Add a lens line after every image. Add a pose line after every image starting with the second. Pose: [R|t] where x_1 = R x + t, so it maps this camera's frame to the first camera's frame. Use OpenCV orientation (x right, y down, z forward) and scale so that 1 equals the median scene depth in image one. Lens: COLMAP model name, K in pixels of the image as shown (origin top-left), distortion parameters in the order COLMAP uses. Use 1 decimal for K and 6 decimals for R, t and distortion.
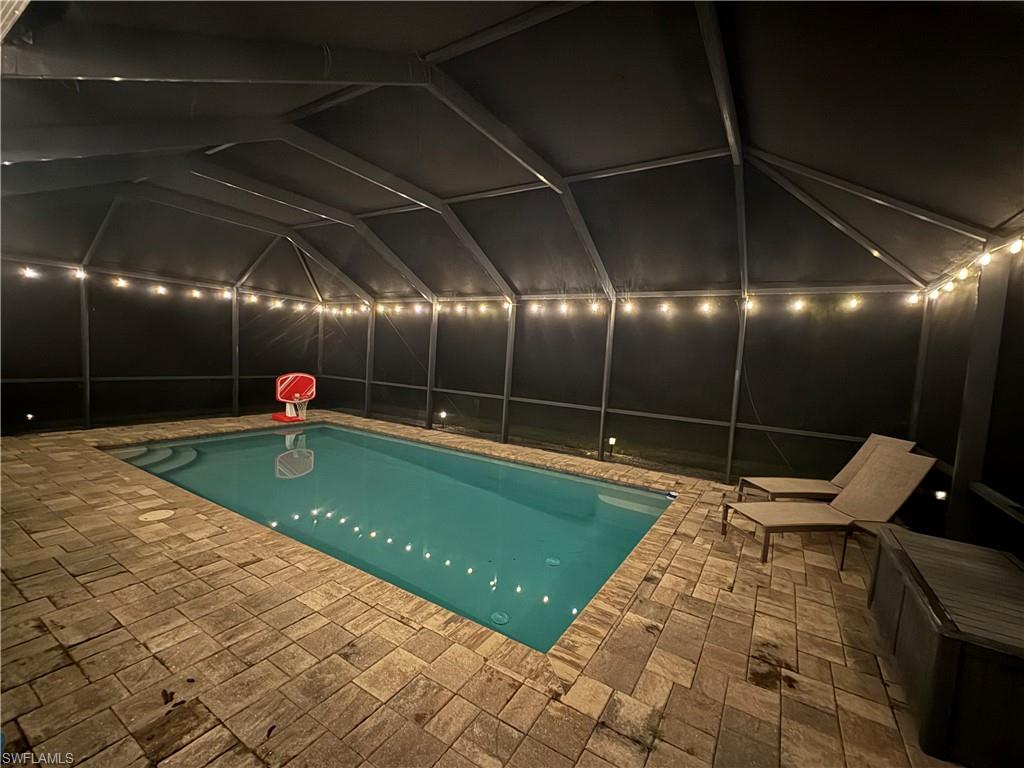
lens RADIAL K [[438.9, 0, 512.0], [0, 438.9, 384.0], [0, 0, 1]] dist [0.000779, -0.000203]
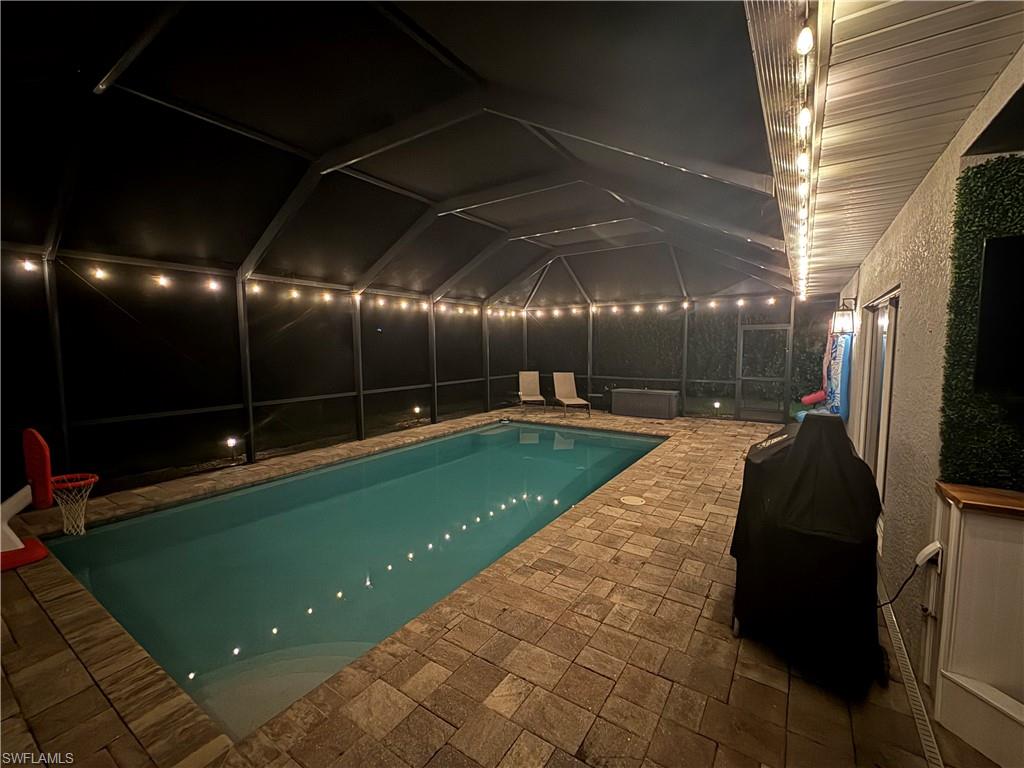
lens RADIAL K [[438.9, 0, 512.0], [0, 438.9, 384.0], [0, 0, 1]] dist [0.000779, -0.000203]
pose [[0.036201, -0.153465, 0.987491, -1.589991], [0.084673, 0.985056, 0.149983, -0.174099], [-0.995751, 0.078184, 0.048655, 1.021415]]
